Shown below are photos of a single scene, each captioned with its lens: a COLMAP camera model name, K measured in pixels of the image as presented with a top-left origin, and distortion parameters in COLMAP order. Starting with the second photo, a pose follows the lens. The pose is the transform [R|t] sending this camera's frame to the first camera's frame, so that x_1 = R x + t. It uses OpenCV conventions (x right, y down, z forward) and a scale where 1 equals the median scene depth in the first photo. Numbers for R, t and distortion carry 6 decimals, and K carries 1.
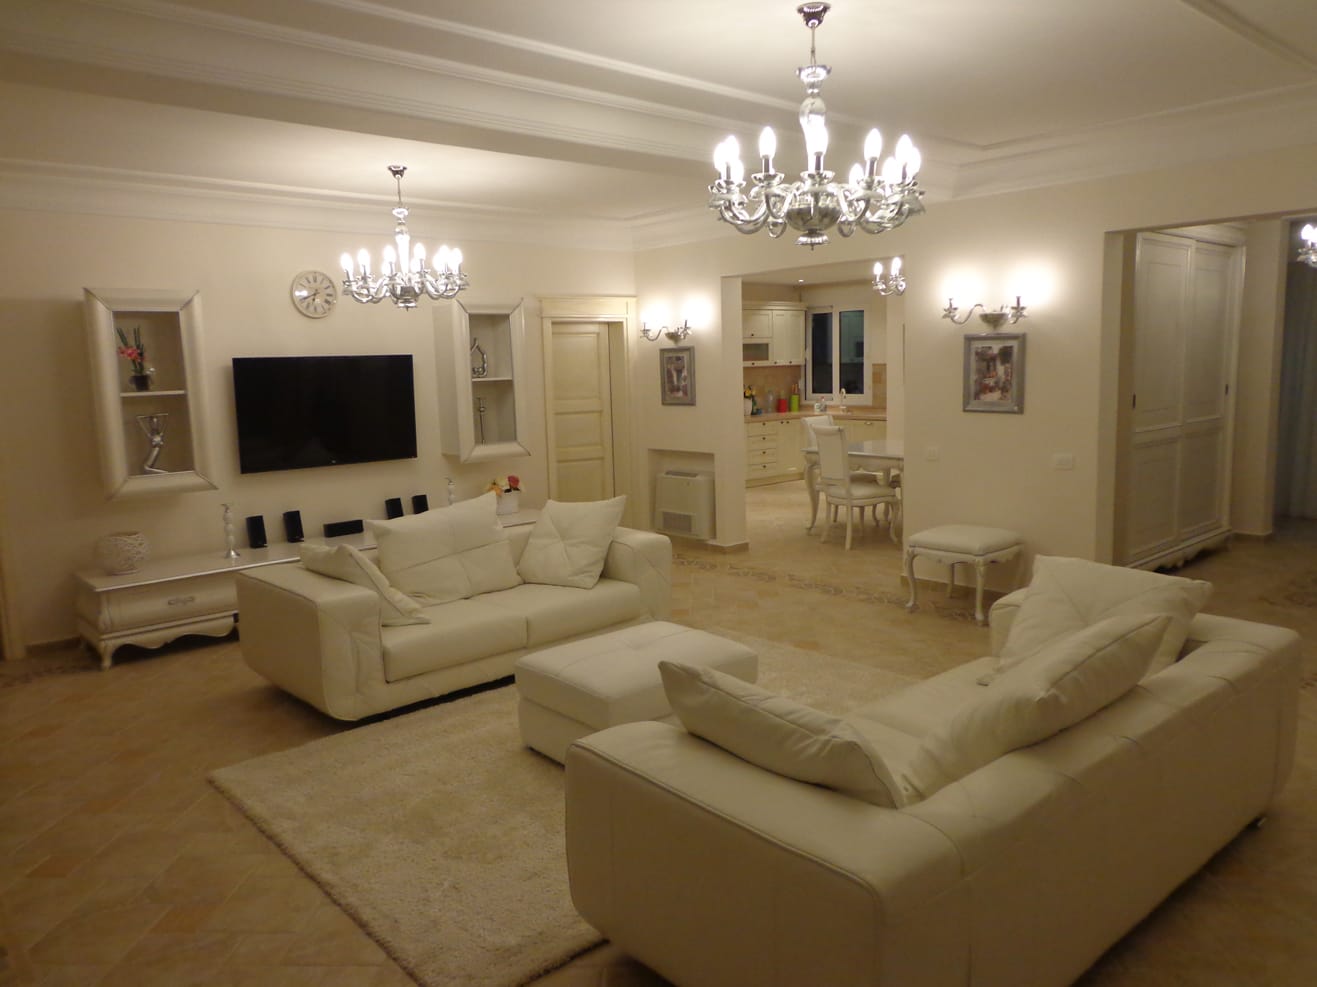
lens RADIAL K [[979.5, 0, 656.3], [0, 979.5, 494.8], [0, 0, 1]] dist [-0.008755, 0.025732]
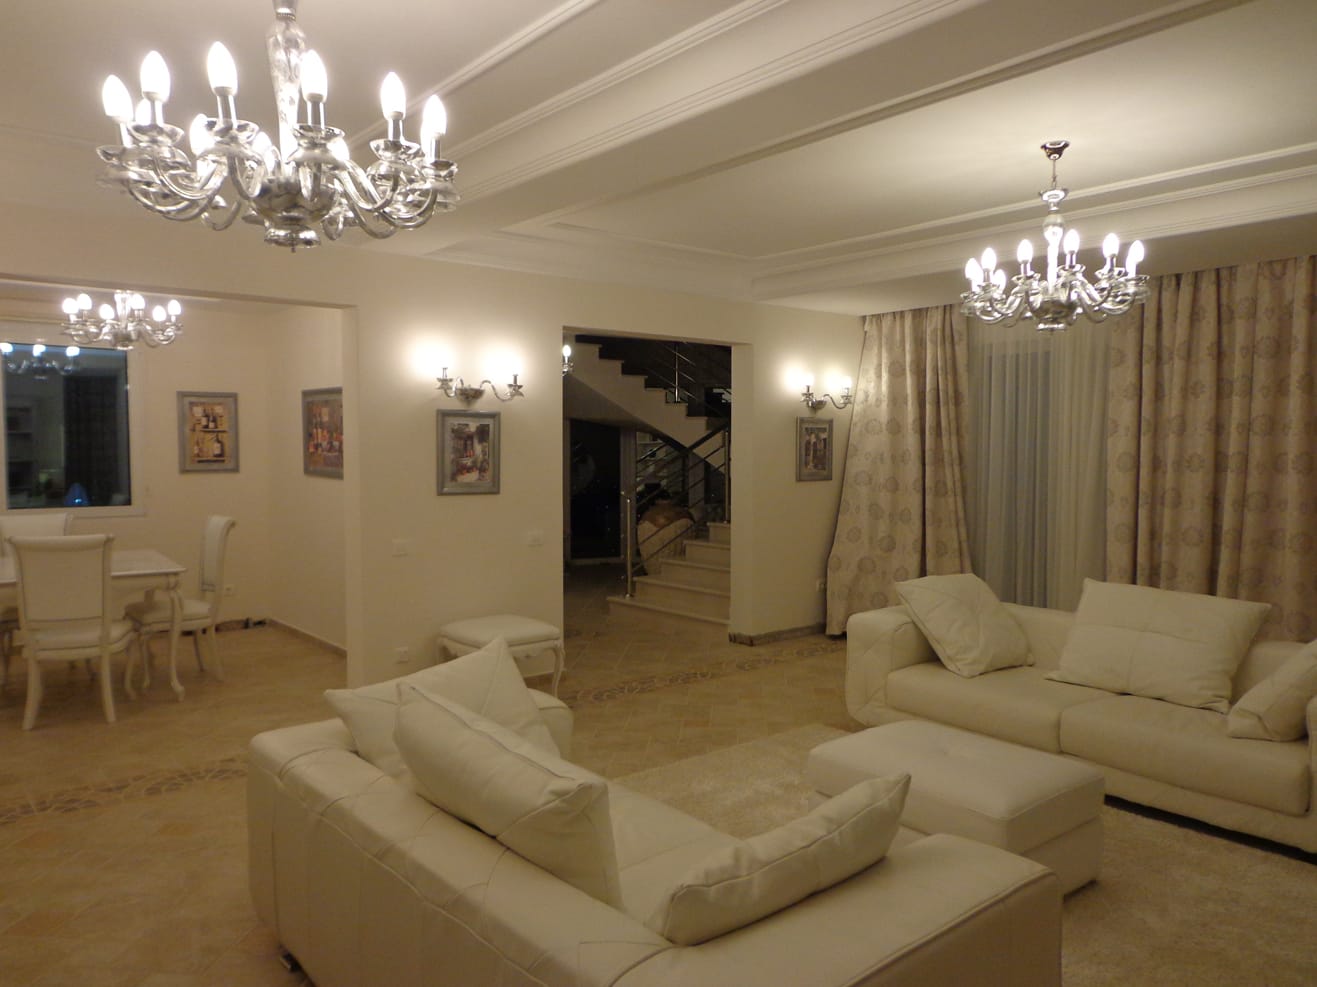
lens RADIAL K [[979.5, 0, 657.5], [0, 979.5, 495.8], [0, 0, 1]] dist [-0.008755, 0.025732]
pose [[0.036695, -0.023323, 0.999054, -0.581930], [0.136074, 0.990533, 0.018126, -0.076128], [-0.990019, 0.135280, 0.039522, 0.794491]]
